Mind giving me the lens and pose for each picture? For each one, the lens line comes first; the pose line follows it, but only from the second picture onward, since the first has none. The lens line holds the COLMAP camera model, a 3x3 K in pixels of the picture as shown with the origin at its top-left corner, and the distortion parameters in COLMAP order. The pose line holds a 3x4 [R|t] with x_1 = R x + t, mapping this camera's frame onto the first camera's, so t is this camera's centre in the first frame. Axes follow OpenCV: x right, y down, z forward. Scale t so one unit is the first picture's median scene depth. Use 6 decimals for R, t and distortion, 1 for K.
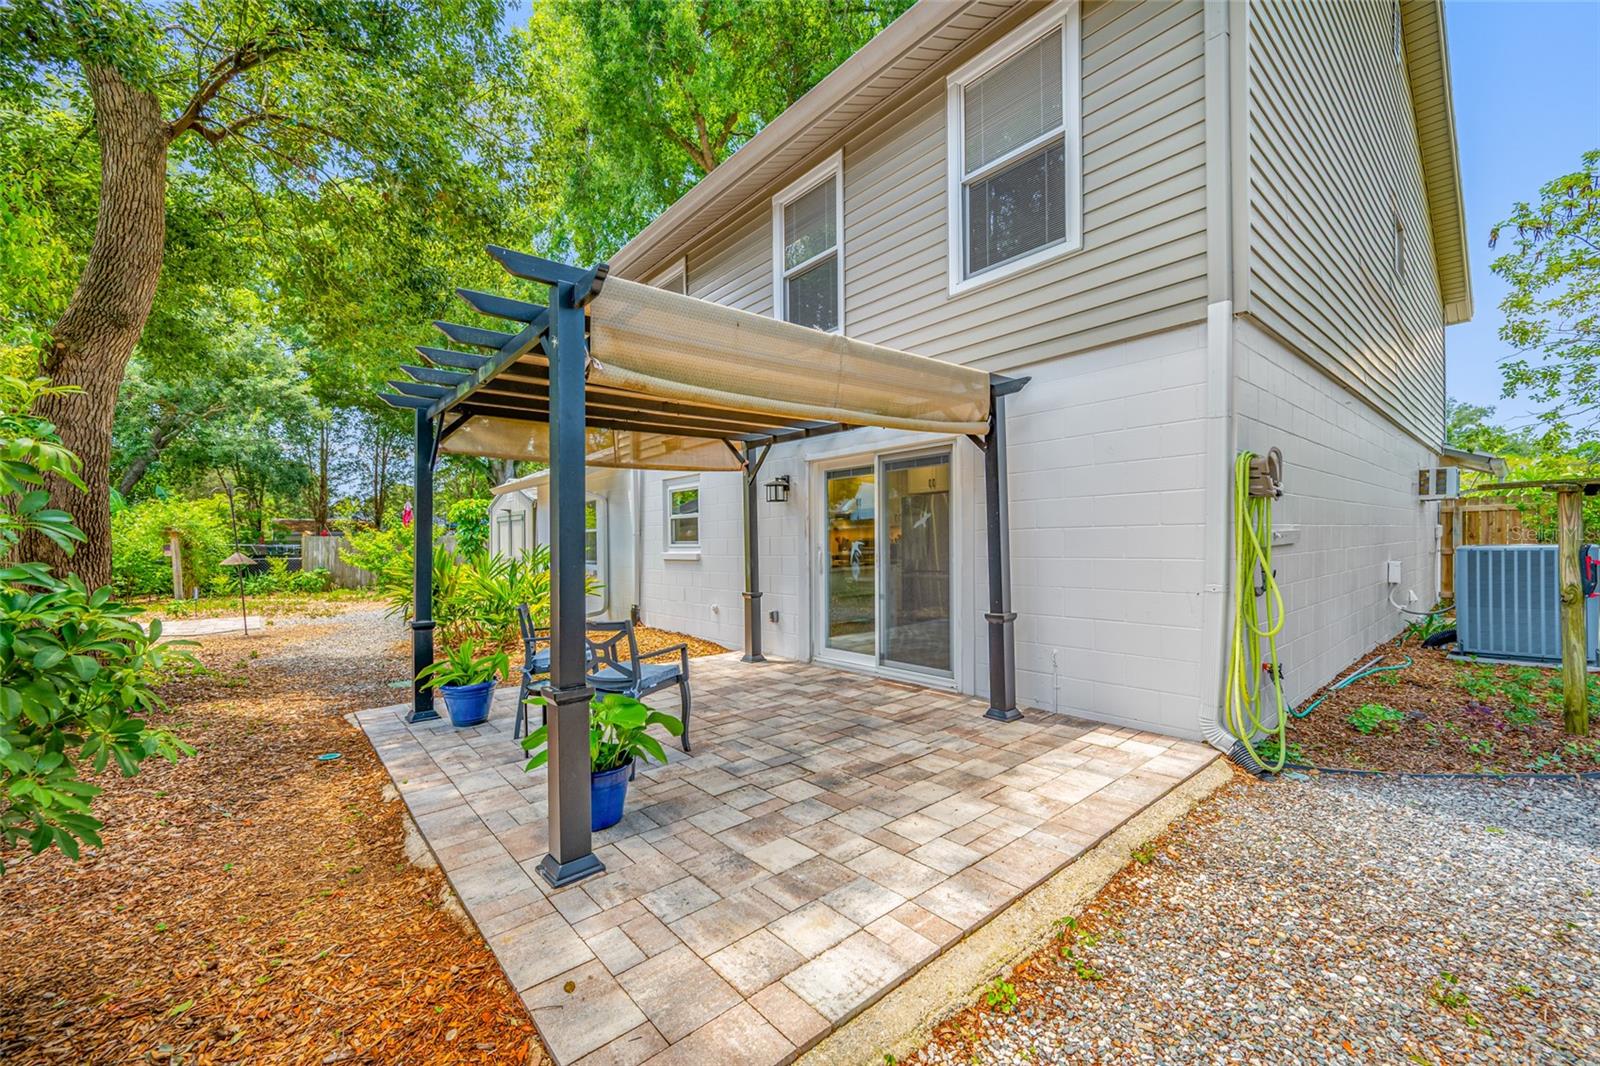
lens RADIAL K [[634.1, 0, 798.8], [0, 634.1, 531.7], [0, 0, 1]] dist [0.000547, -0.000136]
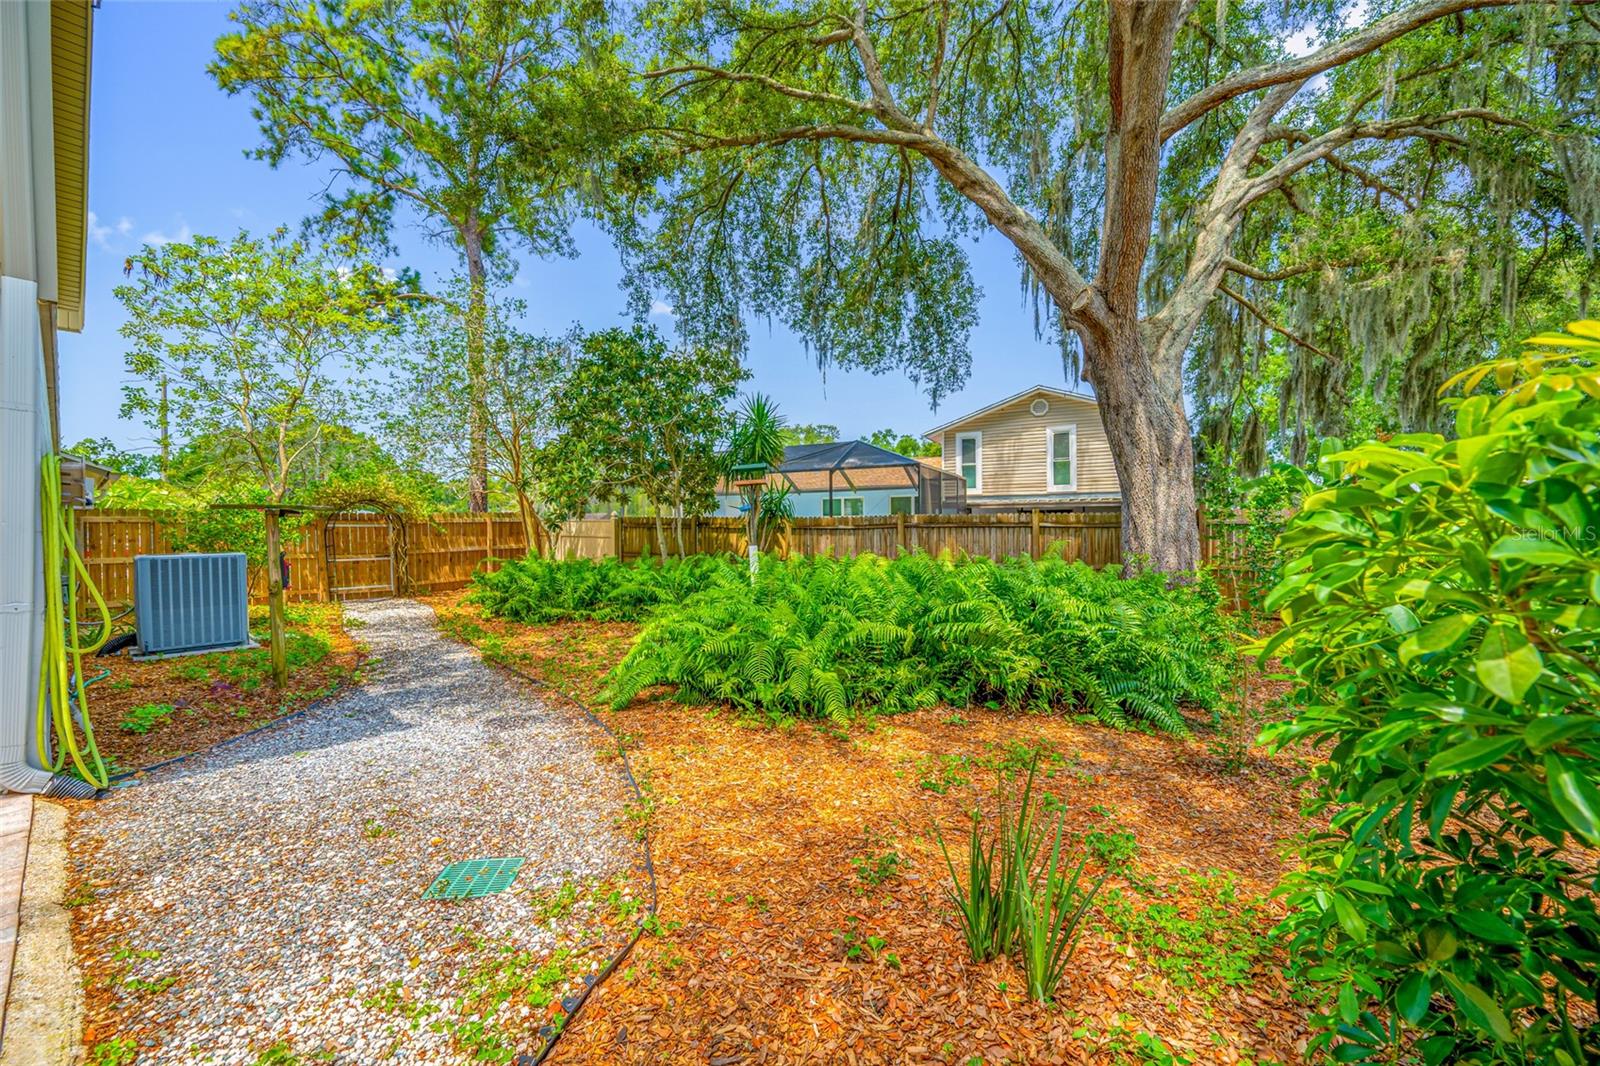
lens RADIAL K [[634.1, 0, 798.8], [0, 634.1, 531.7], [0, 0, 1]] dist [0.000547, -0.000136]
pose [[-0.146454, 0.021099, 0.988992, -0.386209], [-0.004831, 0.999745, -0.022044, -0.001006], [-0.989206, -0.008006, -0.146315, 0.088451]]
